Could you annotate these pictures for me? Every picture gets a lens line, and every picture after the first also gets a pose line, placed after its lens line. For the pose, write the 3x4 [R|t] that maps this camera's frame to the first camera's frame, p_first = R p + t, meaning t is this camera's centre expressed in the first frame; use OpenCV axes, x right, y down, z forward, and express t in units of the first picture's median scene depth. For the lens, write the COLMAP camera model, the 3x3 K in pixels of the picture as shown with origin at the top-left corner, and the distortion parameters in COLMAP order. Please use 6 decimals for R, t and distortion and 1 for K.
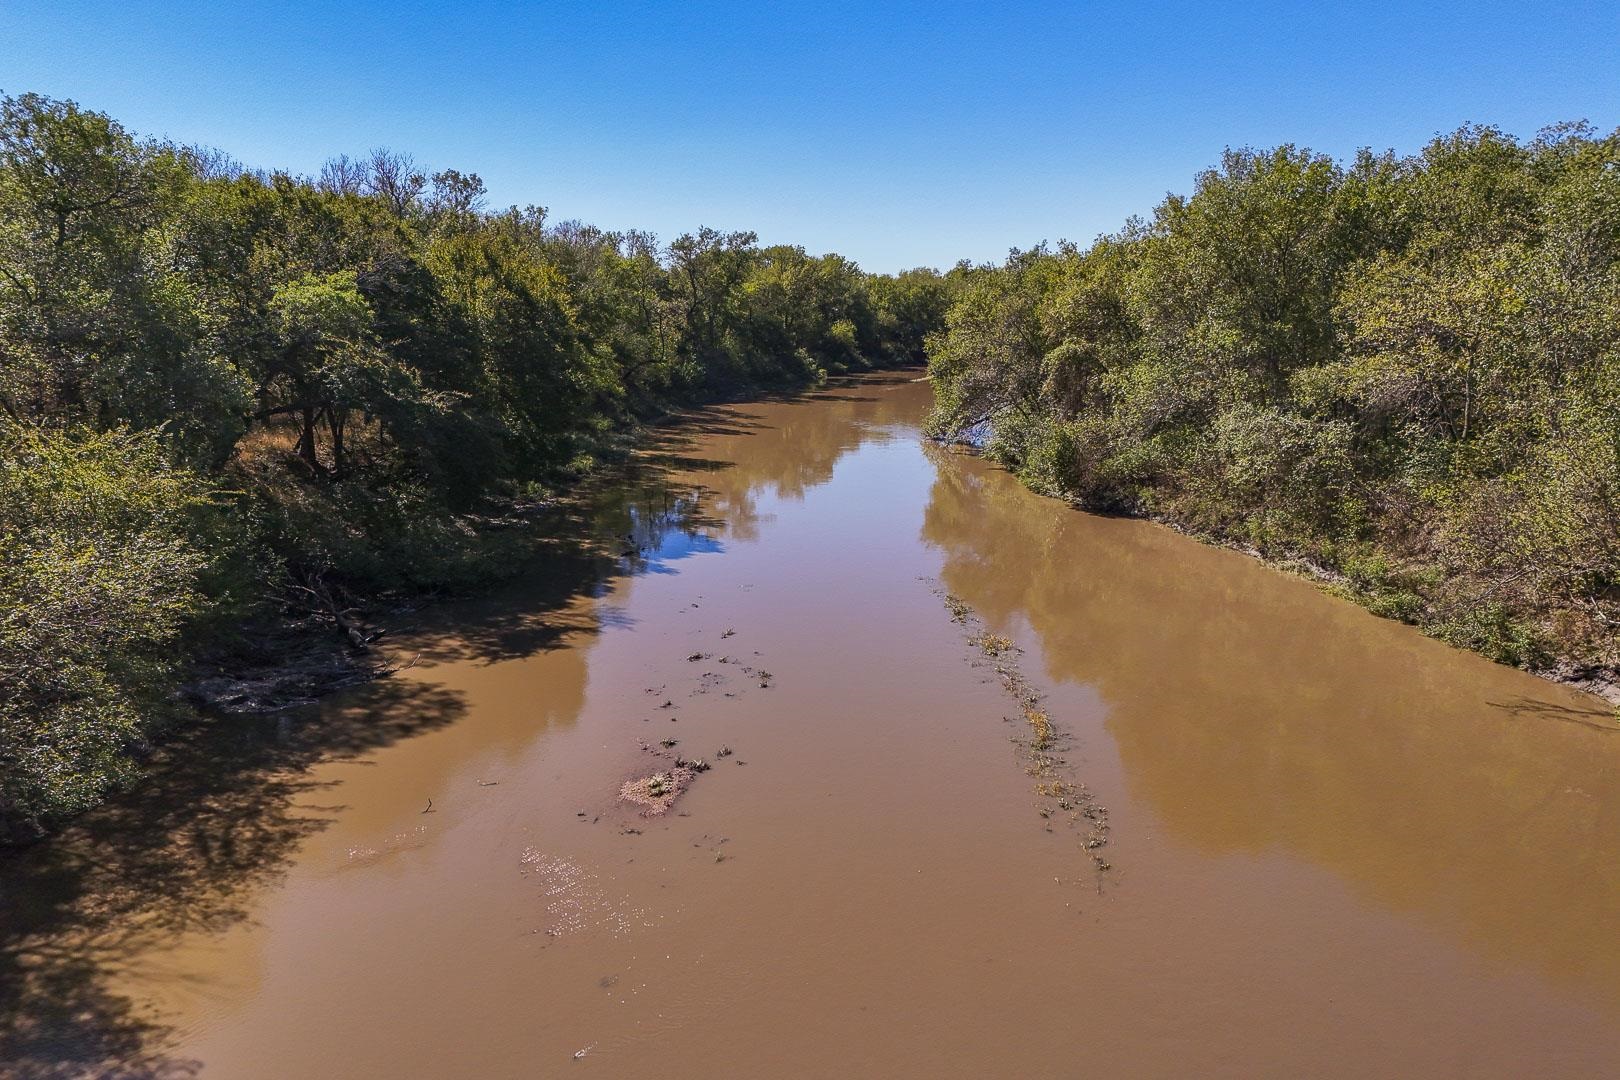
lens RADIAL K [[1192.4, 0, 812.3], [0, 1192.4, 547.2], [0, 0, 1]] dist [0.077127, -0.079778]
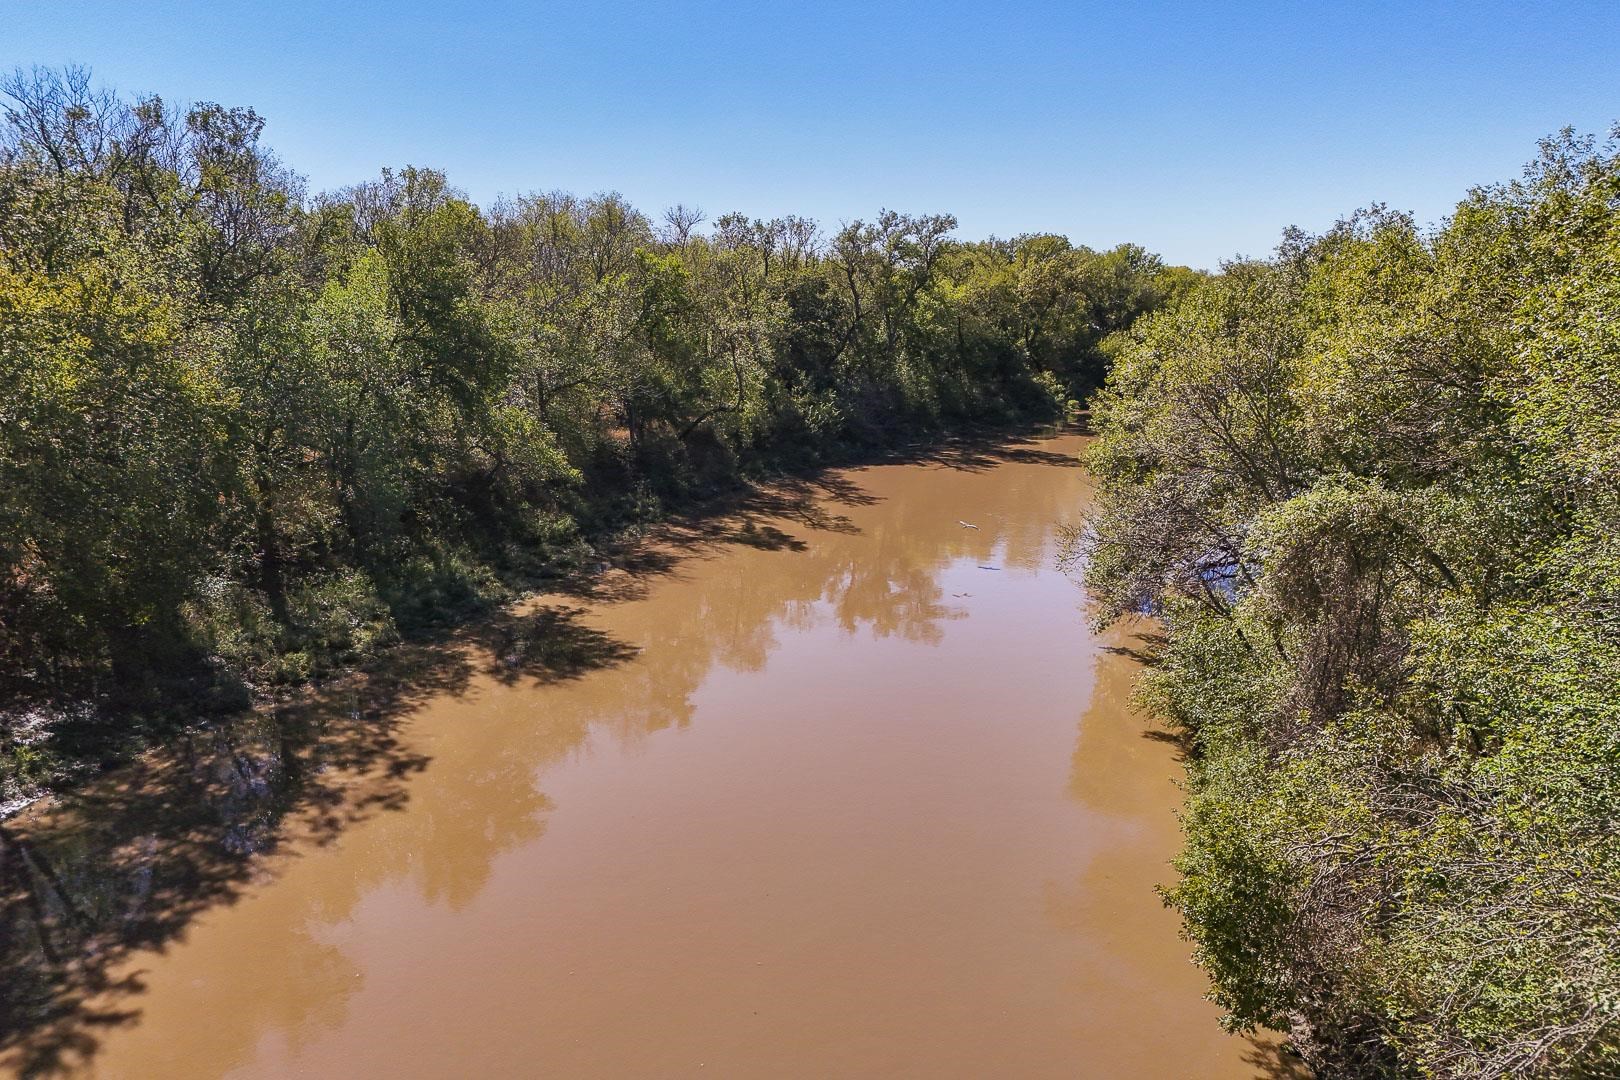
lens RADIAL K [[1192.4, 0, 812.3], [0, 1192.4, 547.2], [0, 0, 1]] dist [0.077127, -0.079778]
pose [[0.958736, 0.058945, -0.278121, 0.080672], [-0.057725, 0.998253, 0.012583, -0.071266], [0.278377, 0.003991, 0.960464, 0.296315]]
